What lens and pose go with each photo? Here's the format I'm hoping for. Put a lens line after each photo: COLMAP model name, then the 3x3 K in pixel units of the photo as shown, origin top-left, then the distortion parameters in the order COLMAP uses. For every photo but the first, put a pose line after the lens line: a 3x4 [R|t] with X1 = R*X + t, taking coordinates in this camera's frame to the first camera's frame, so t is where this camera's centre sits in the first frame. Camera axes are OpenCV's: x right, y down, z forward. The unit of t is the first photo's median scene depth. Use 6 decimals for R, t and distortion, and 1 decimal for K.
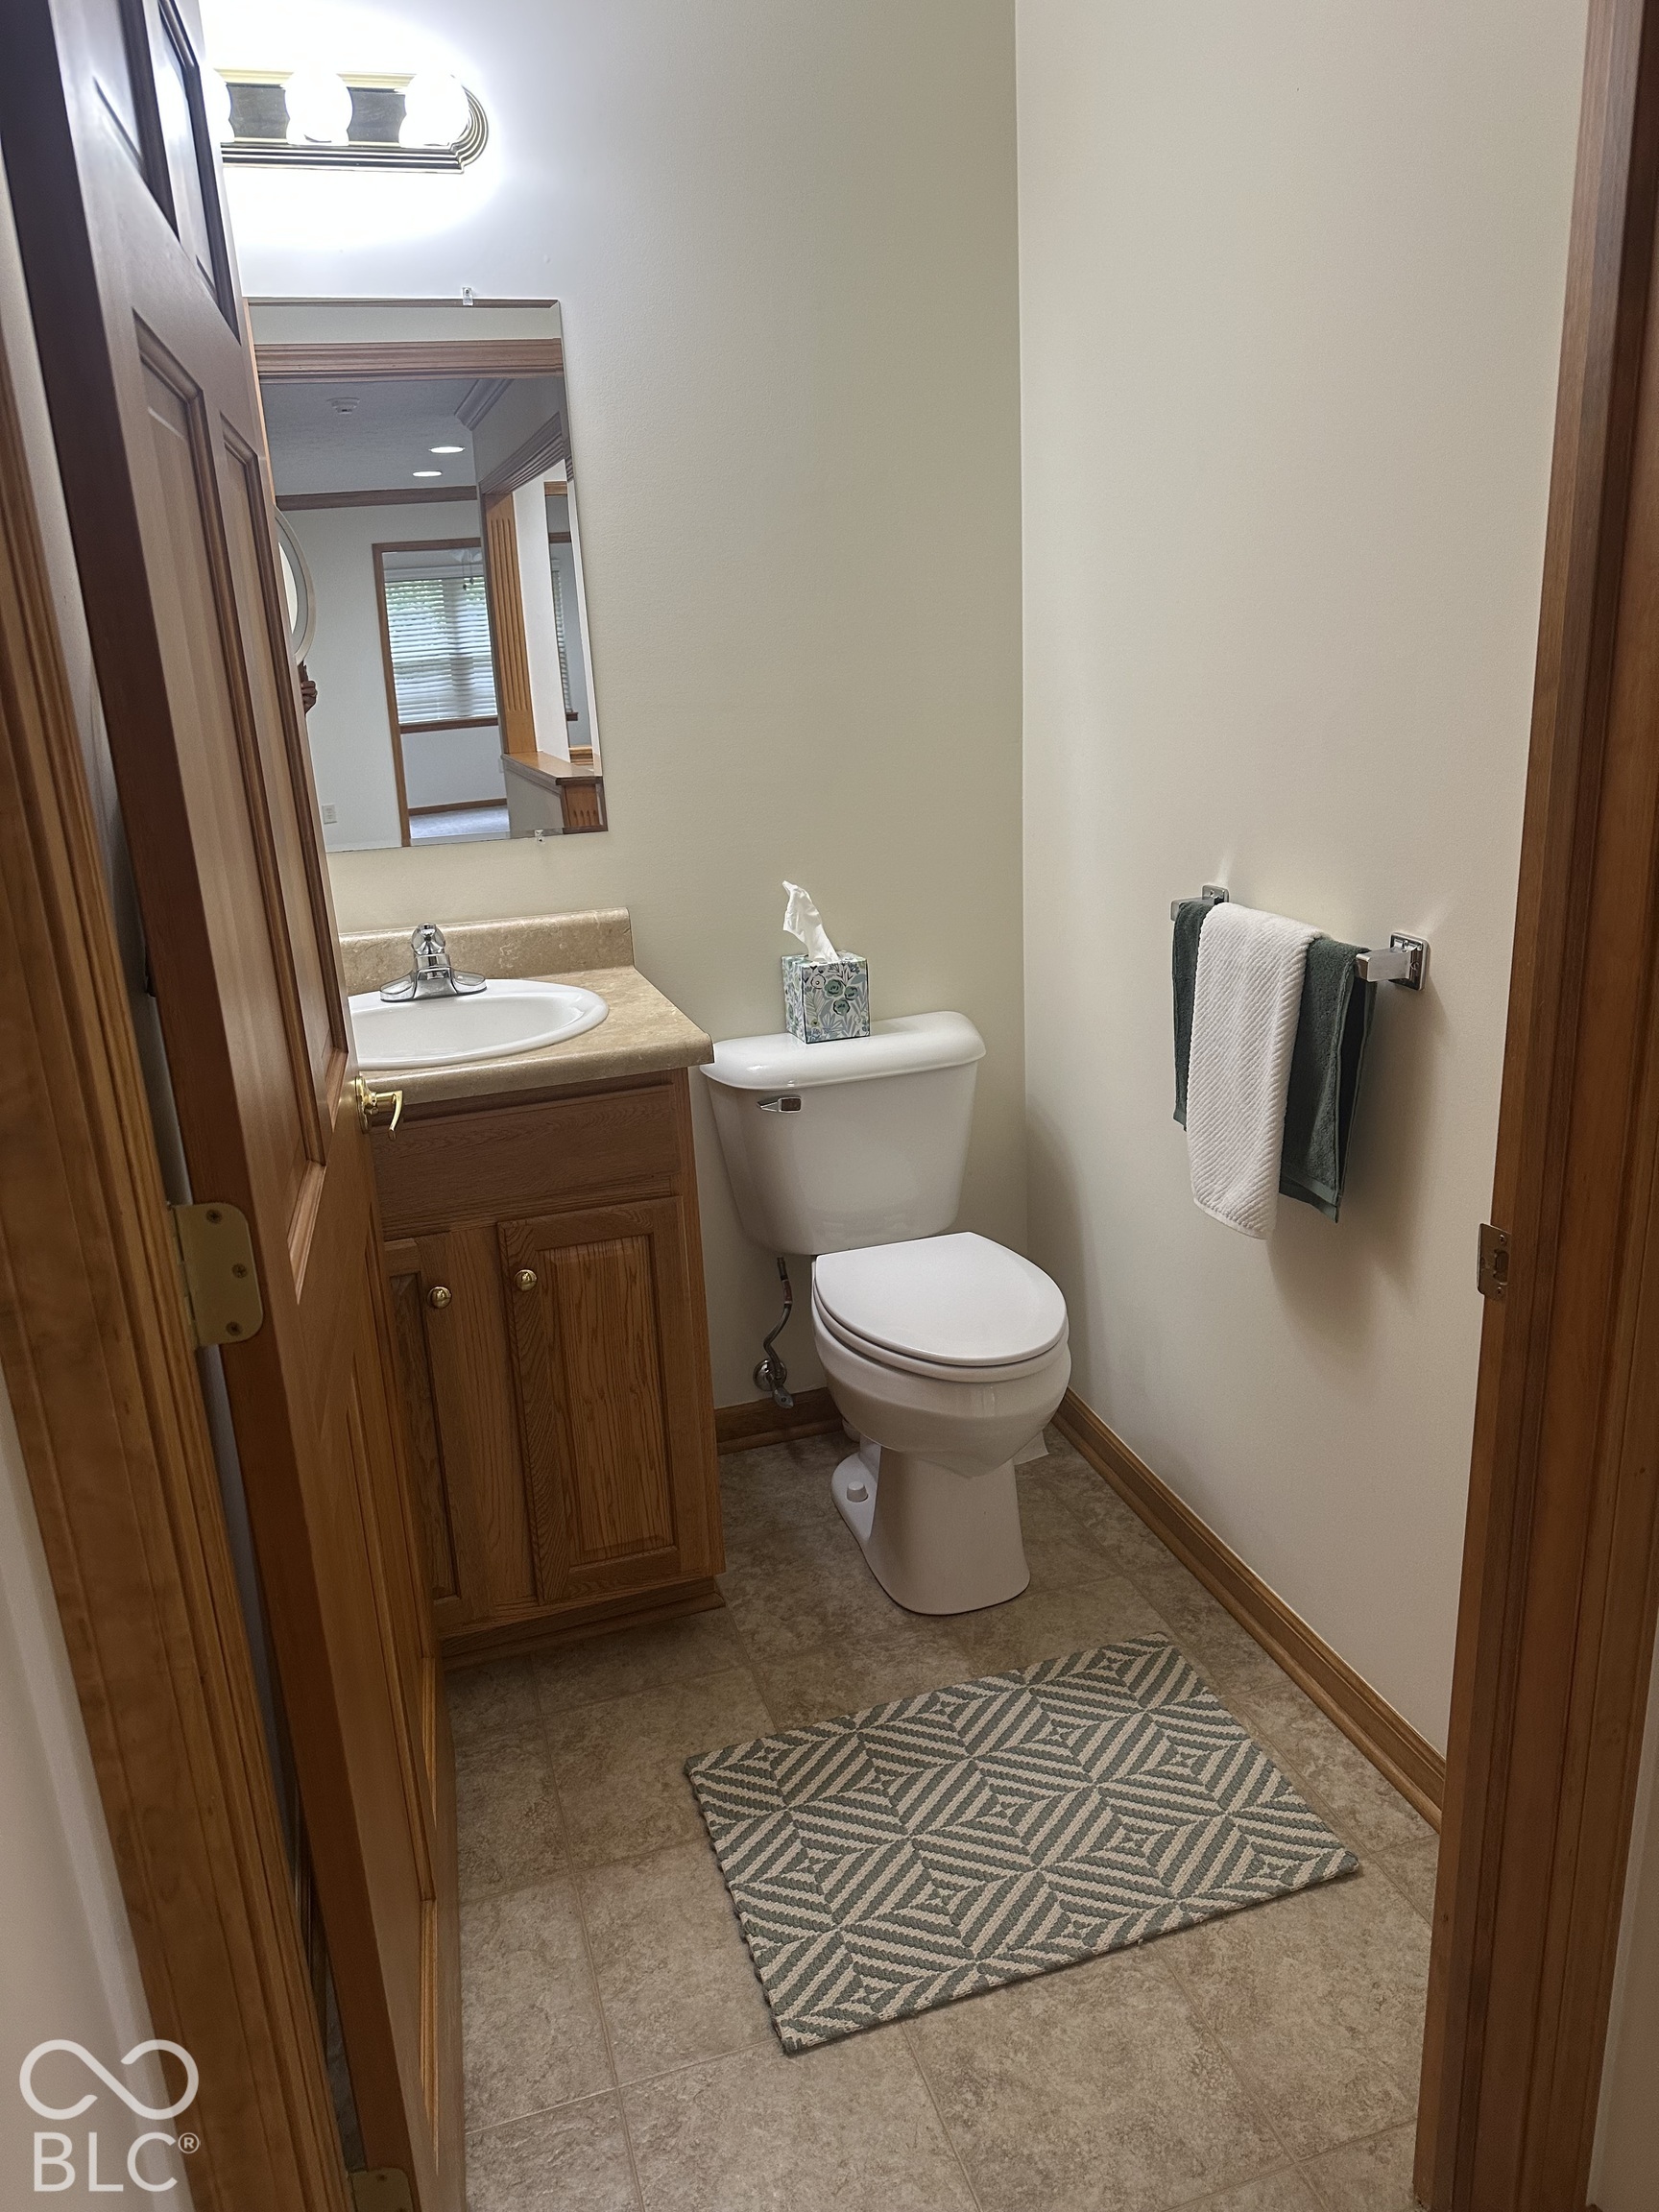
lens RADIAL K [[1547.8, 0, 829.5], [0, 1547.8, 1106.0], [0, 0, 1]] dist [0.070686, -0.080730]
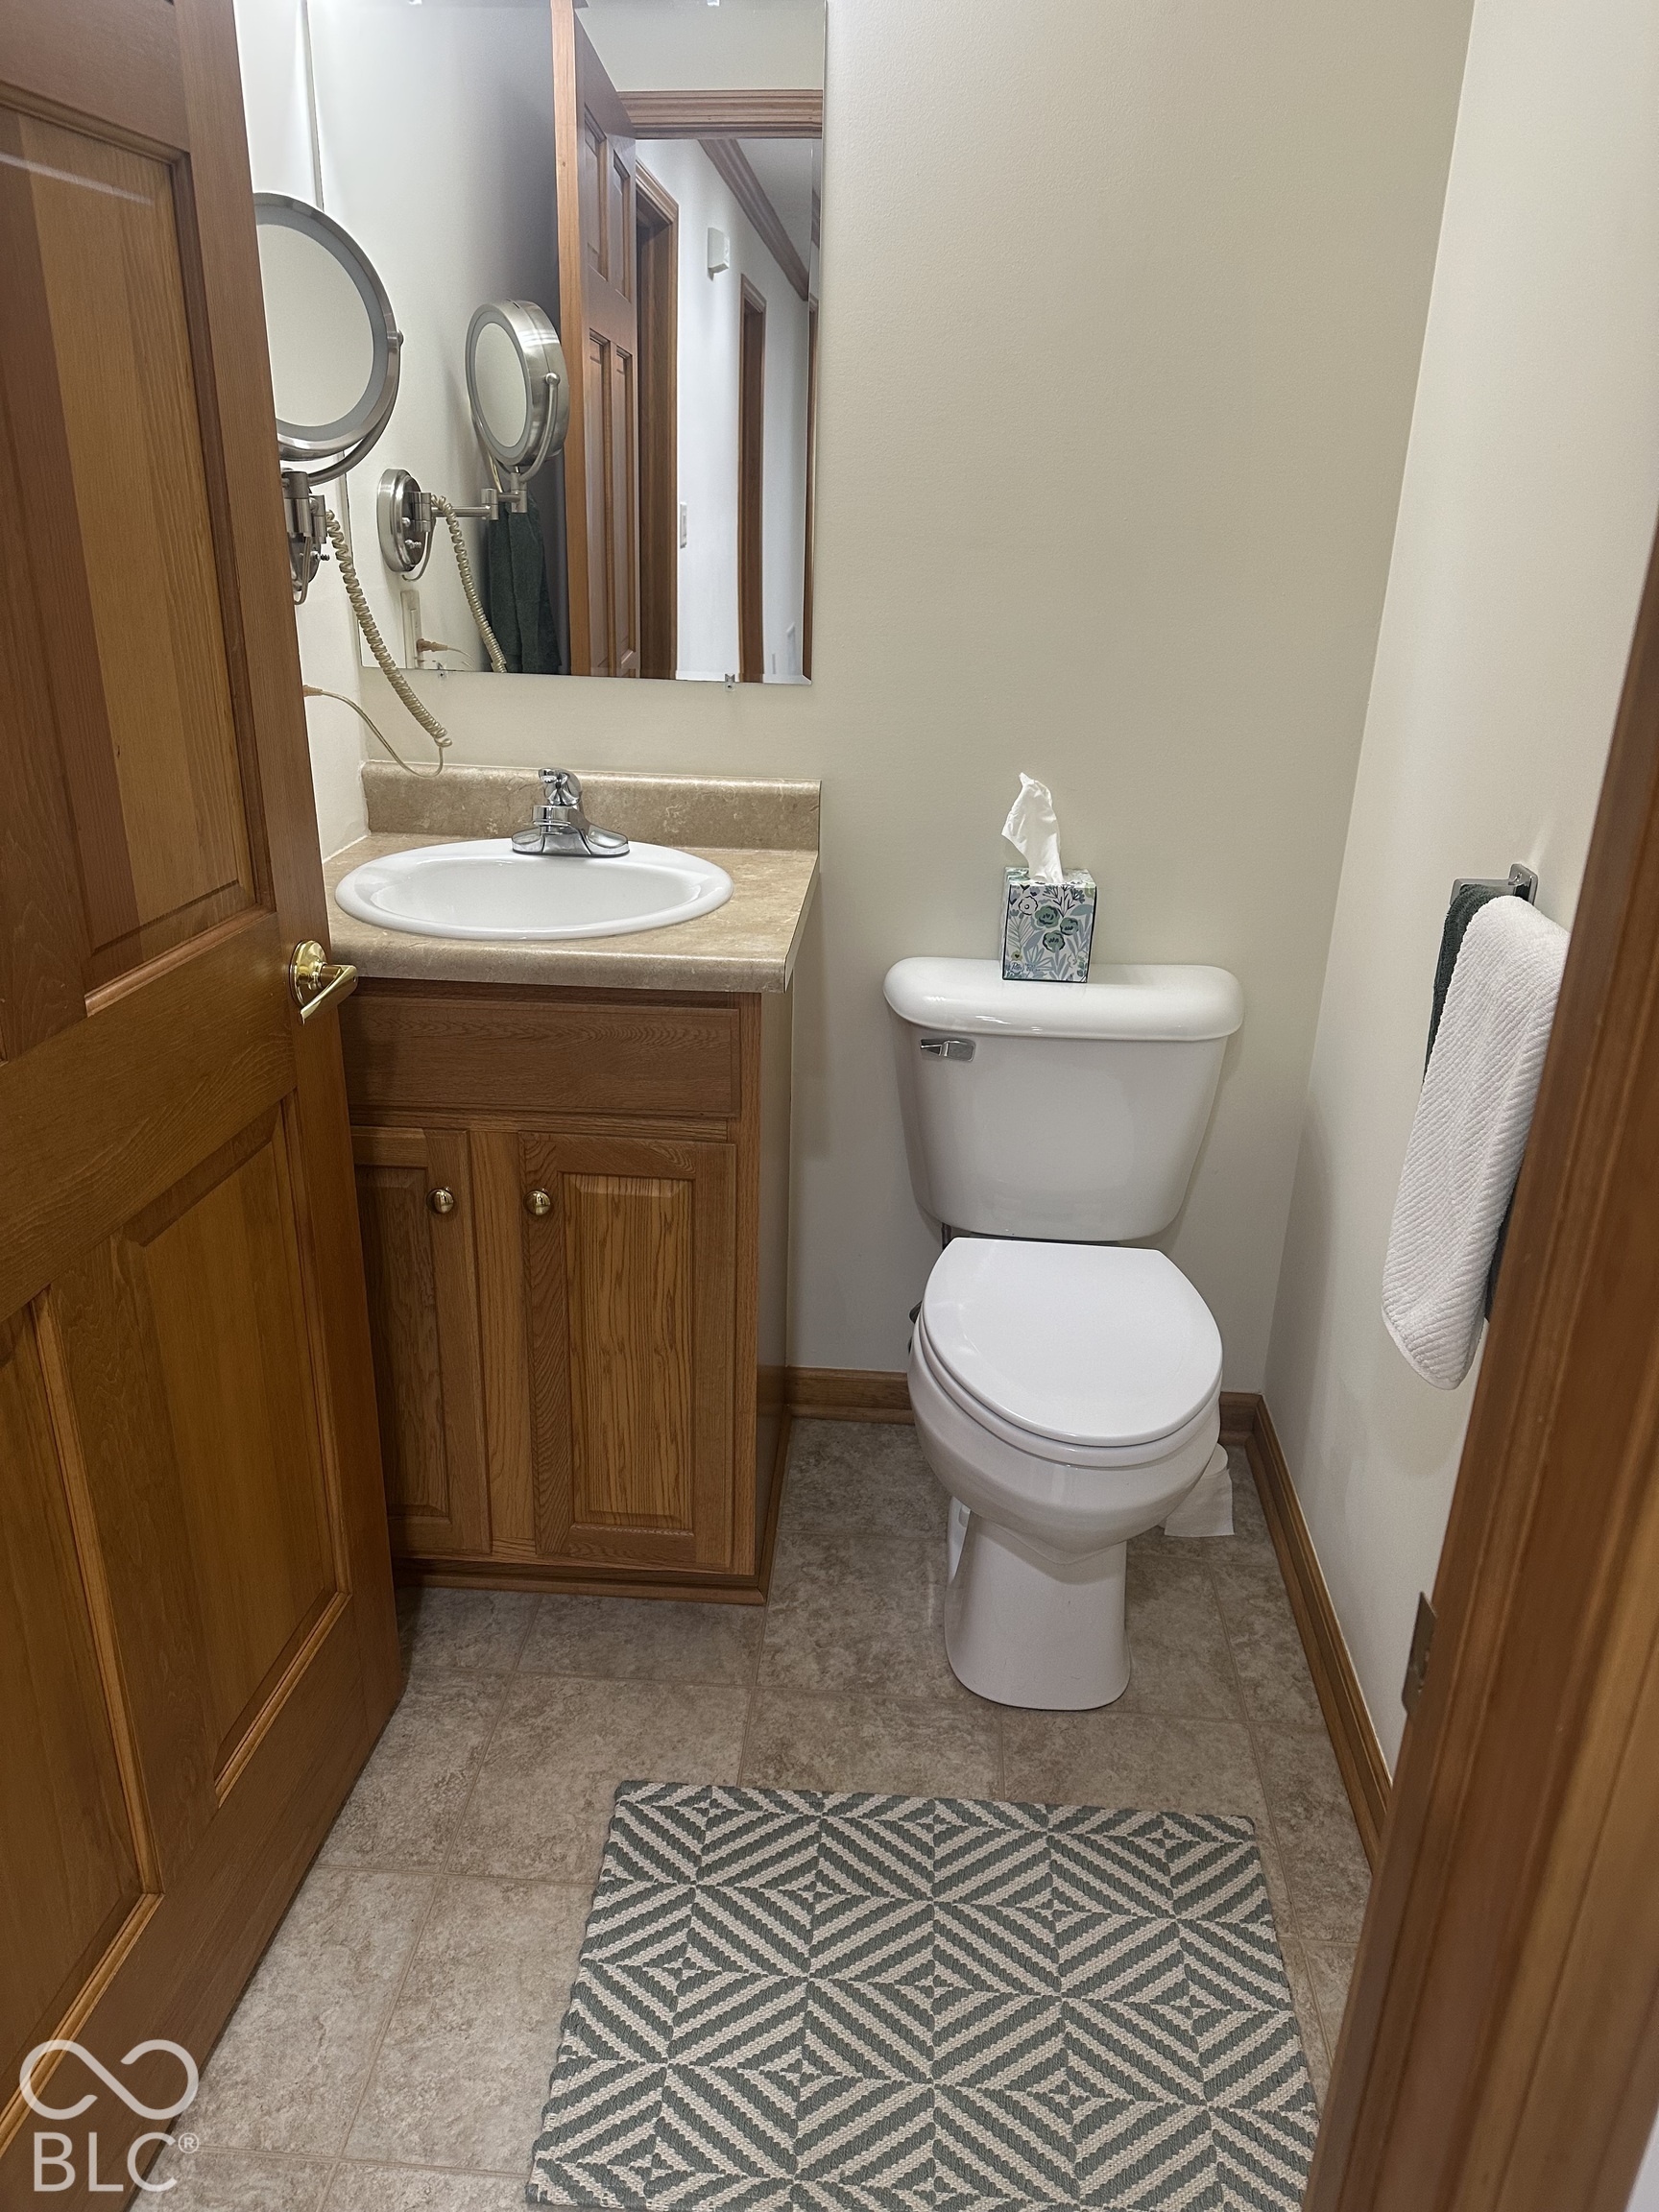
lens RADIAL K [[1574.2, 0, 819.1], [0, 1574.2, 1089.6], [0, 0, 1]] dist [0.008205, -0.001473]
pose [[0.928550, 0.200123, -0.312643, 0.198607], [-0.174331, 0.978671, 0.108686, -0.067569], [0.327725, -0.046417, 0.943632, 0.224397]]
